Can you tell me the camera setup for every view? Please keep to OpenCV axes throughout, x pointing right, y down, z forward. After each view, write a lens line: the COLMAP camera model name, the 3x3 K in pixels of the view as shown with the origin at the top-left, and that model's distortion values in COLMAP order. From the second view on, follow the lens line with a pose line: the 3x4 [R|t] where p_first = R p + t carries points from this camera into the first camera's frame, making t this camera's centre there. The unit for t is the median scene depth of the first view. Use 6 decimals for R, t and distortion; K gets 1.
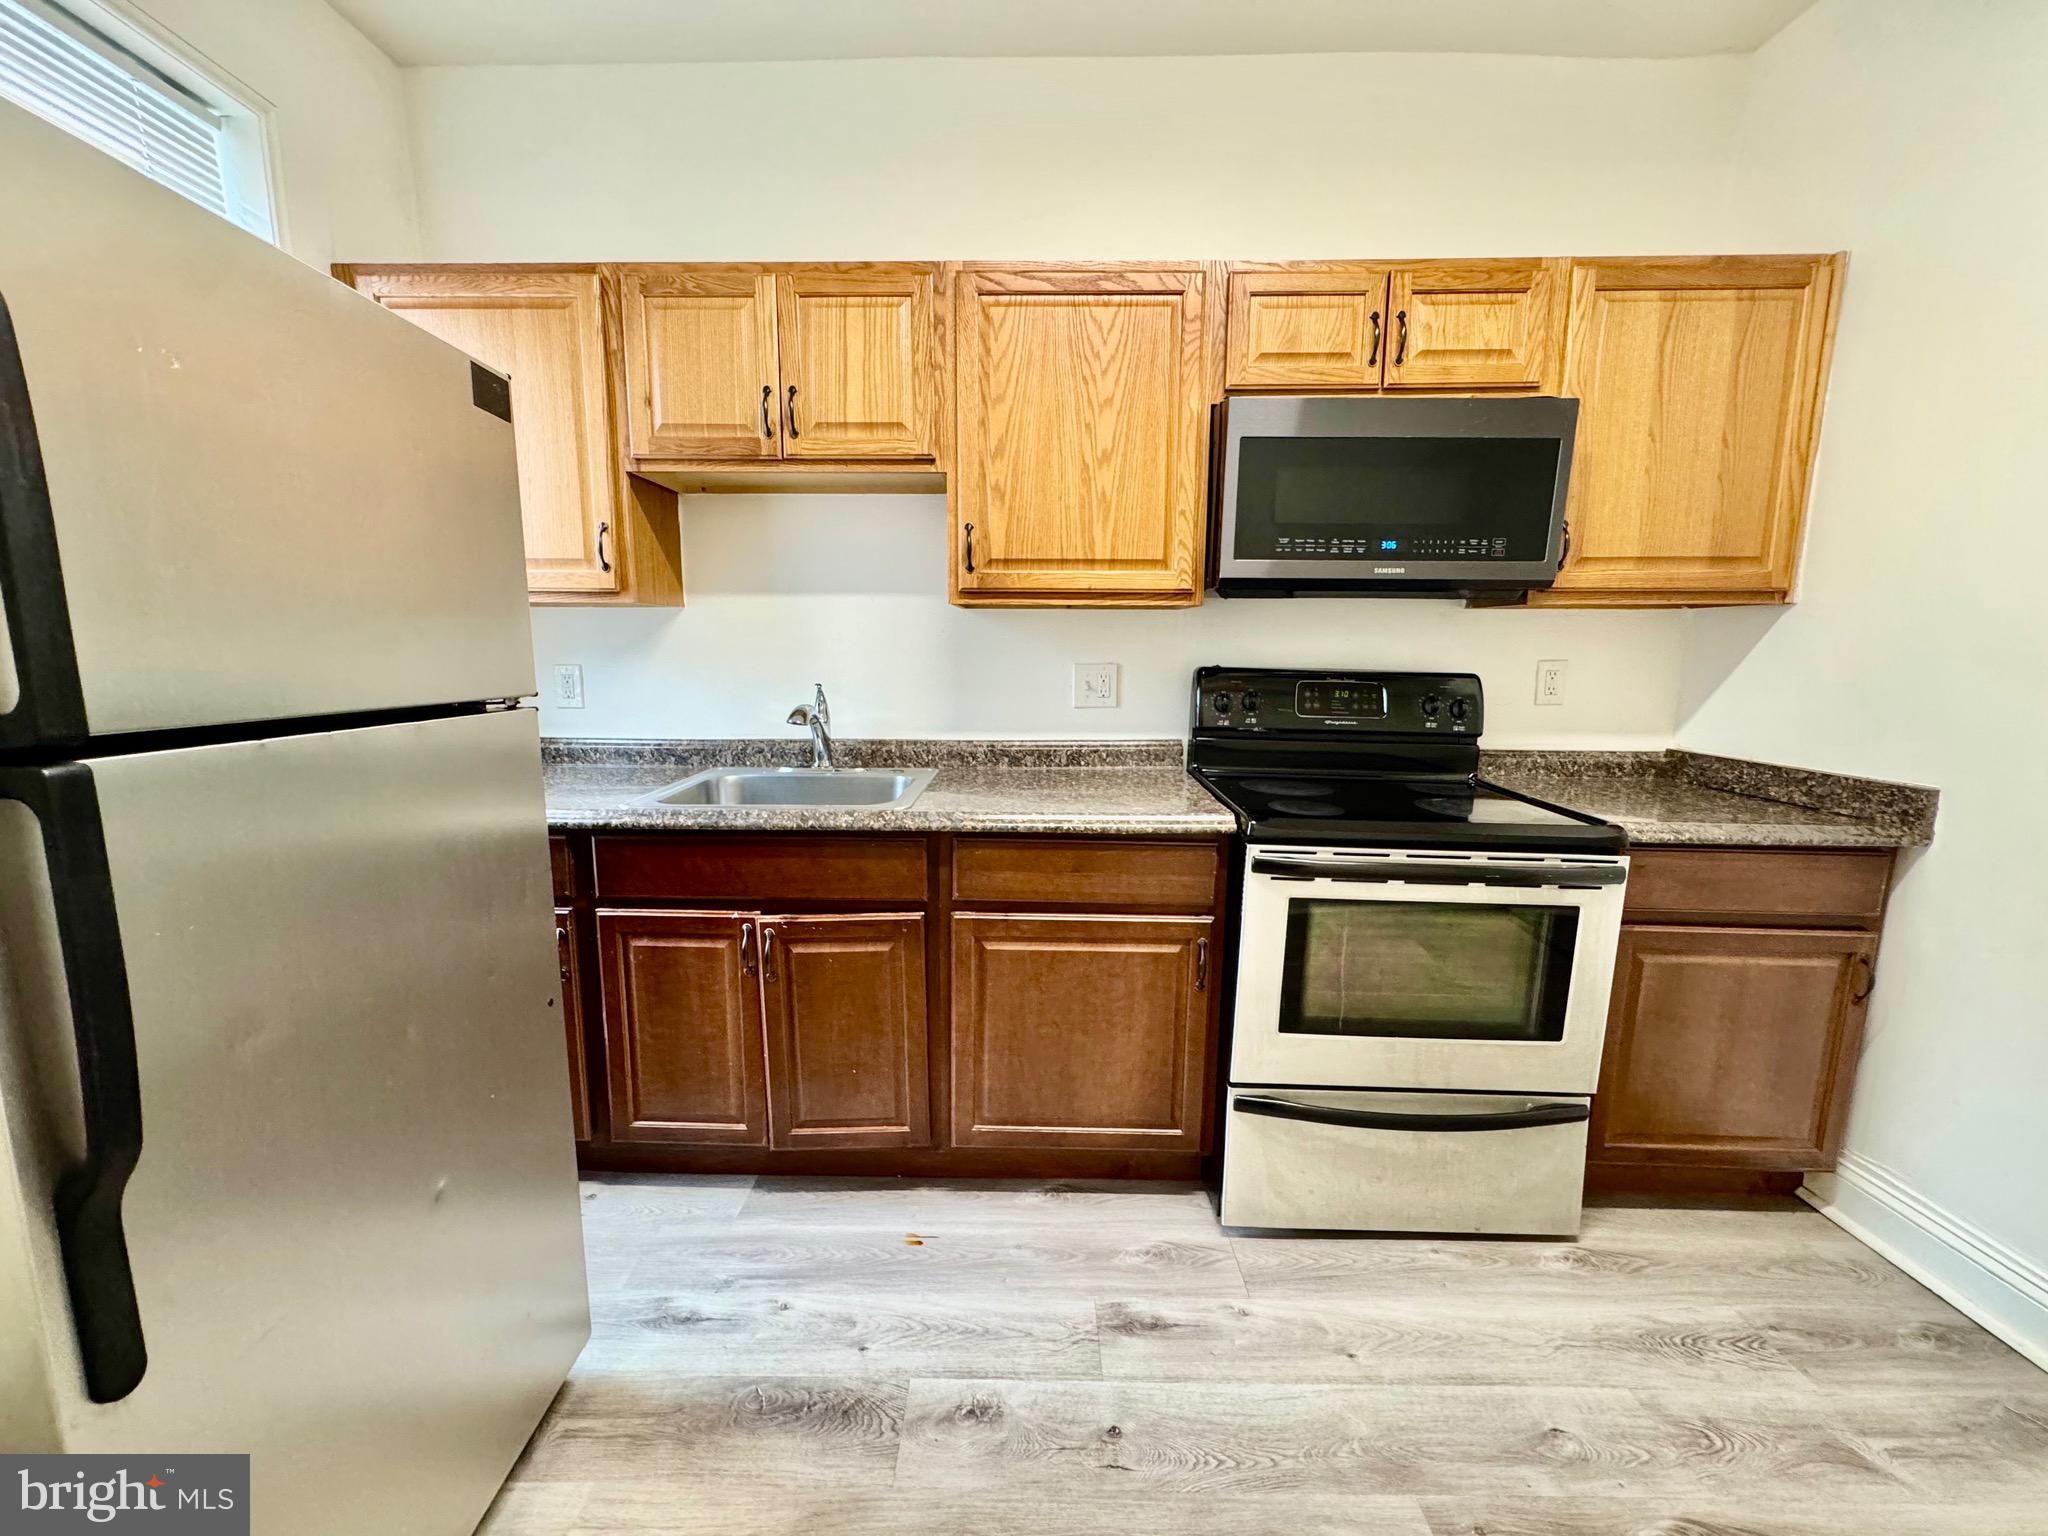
lens RADIAL K [[815.0, 0, 1024.0], [0, 815.0, 766.3], [0, 0, 1]] dist [-0.002277, 0.000597]
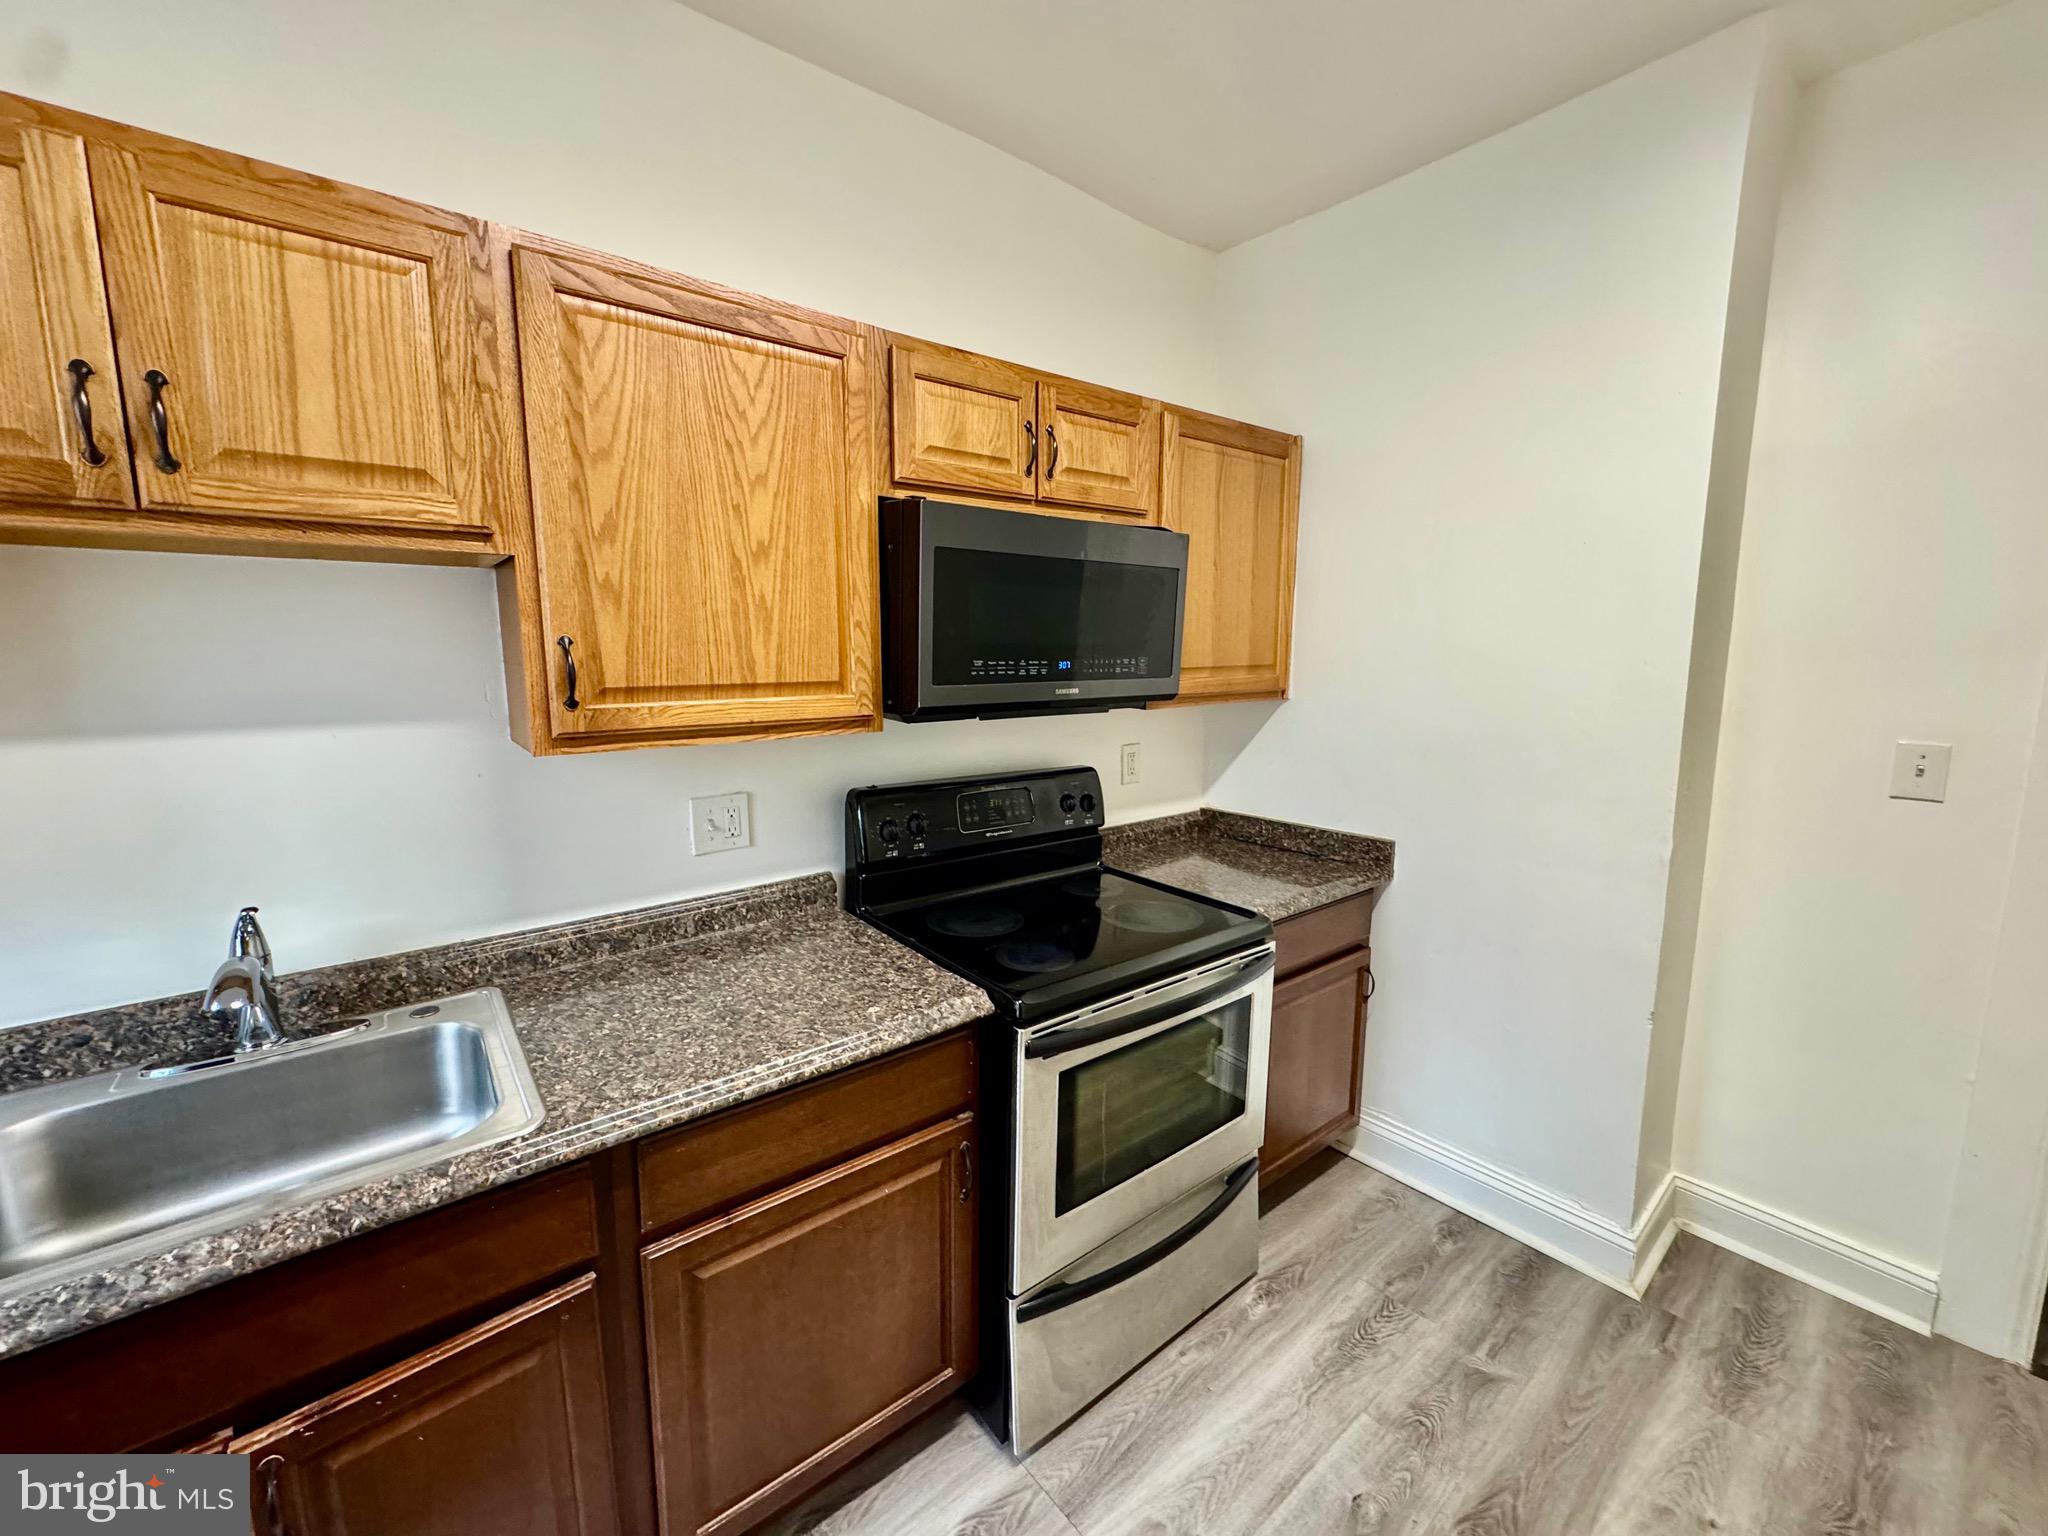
lens RADIAL K [[815.0, 0, 1024.6], [0, 815.0, 766.4], [0, 0, 1]] dist [-0.002277, 0.000597]
pose [[0.771095, -0.097696, 0.629180, -0.211182], [0.099016, 0.994536, 0.033077, -0.185485], [-0.628974, 0.036794, 0.776555, 0.273299]]
